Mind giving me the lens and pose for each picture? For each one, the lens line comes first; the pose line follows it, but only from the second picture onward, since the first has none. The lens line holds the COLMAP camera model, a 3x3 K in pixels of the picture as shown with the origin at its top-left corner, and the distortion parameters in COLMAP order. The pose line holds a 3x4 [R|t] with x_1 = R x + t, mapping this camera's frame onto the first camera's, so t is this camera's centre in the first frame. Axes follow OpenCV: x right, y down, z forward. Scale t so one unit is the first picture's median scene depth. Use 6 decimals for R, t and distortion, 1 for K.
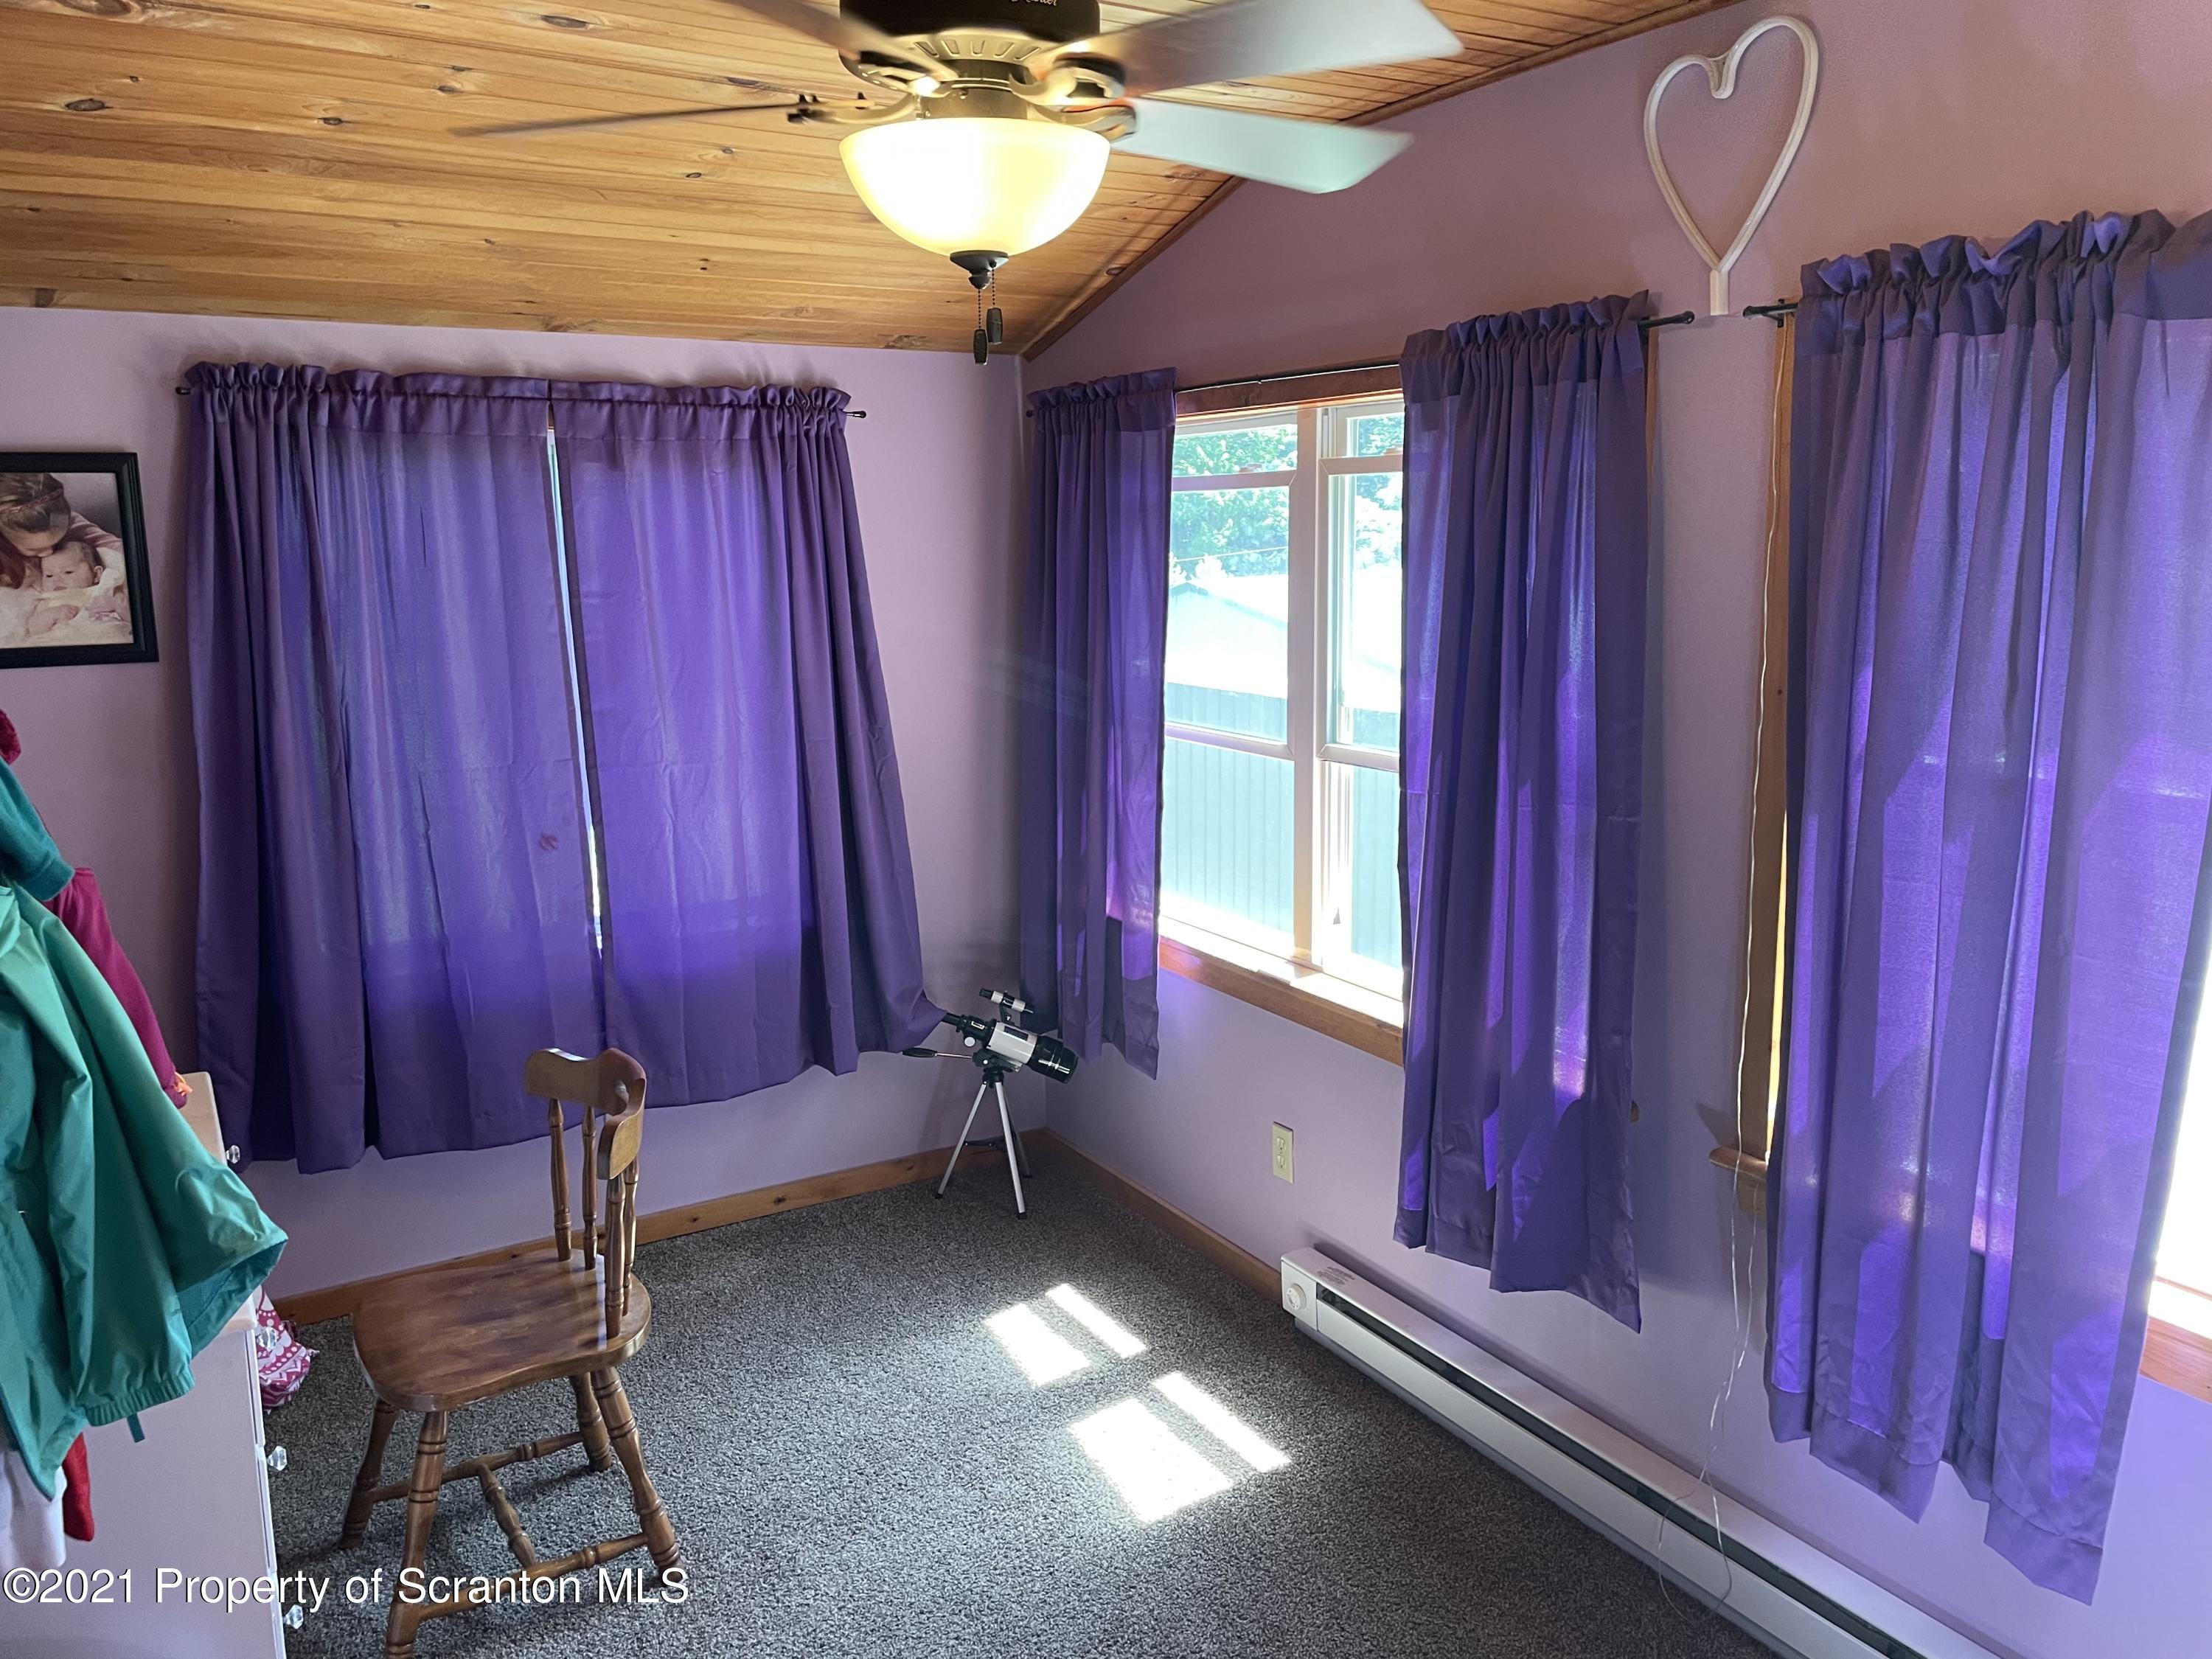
lens RADIAL K [[1681.3, 0, 1106.4], [0, 1681.3, 821.3], [0, 0, 1]] dist [0.100002, -0.134993]
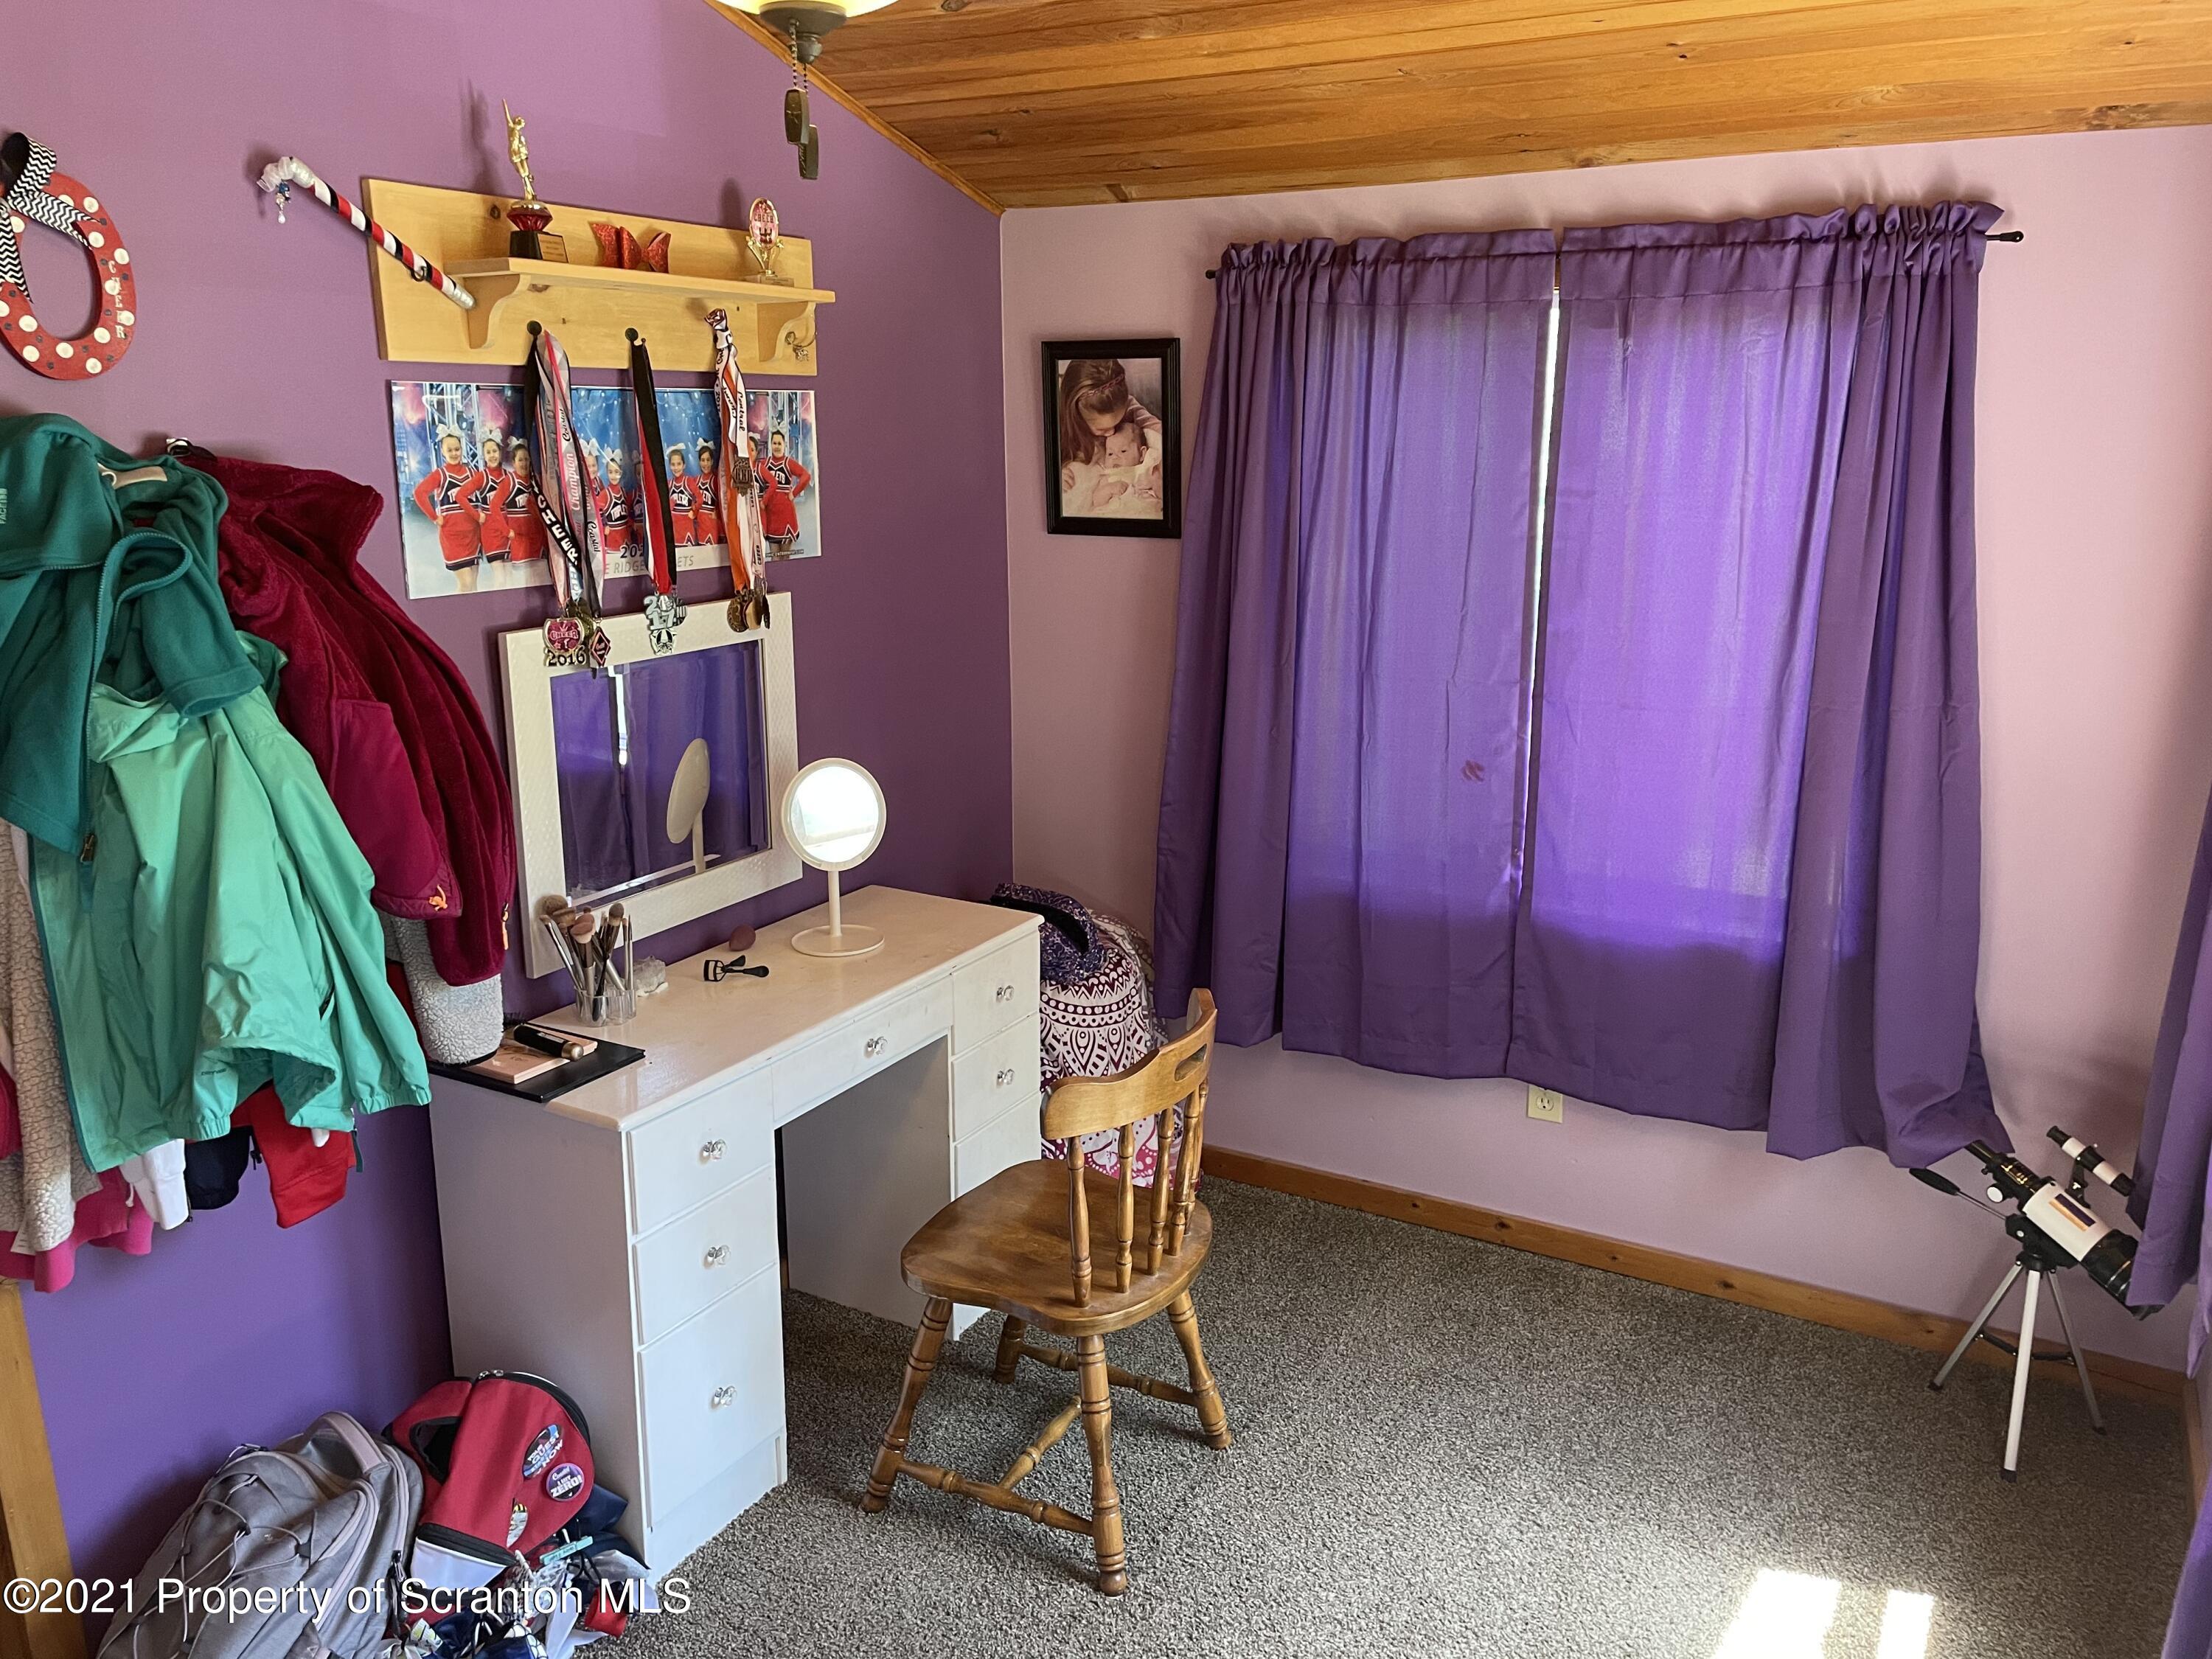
lens RADIAL K [[1681.3, 0, 1106.4], [0, 1681.3, 821.3], [0, 0, 1]] dist [0.100002, -0.134993]
pose [[0.492600, 0.216583, -0.842874, 0.343535], [-0.152038, 0.975059, 0.161694, -0.082833], [0.856872, 0.048499, 0.513243, 0.420158]]
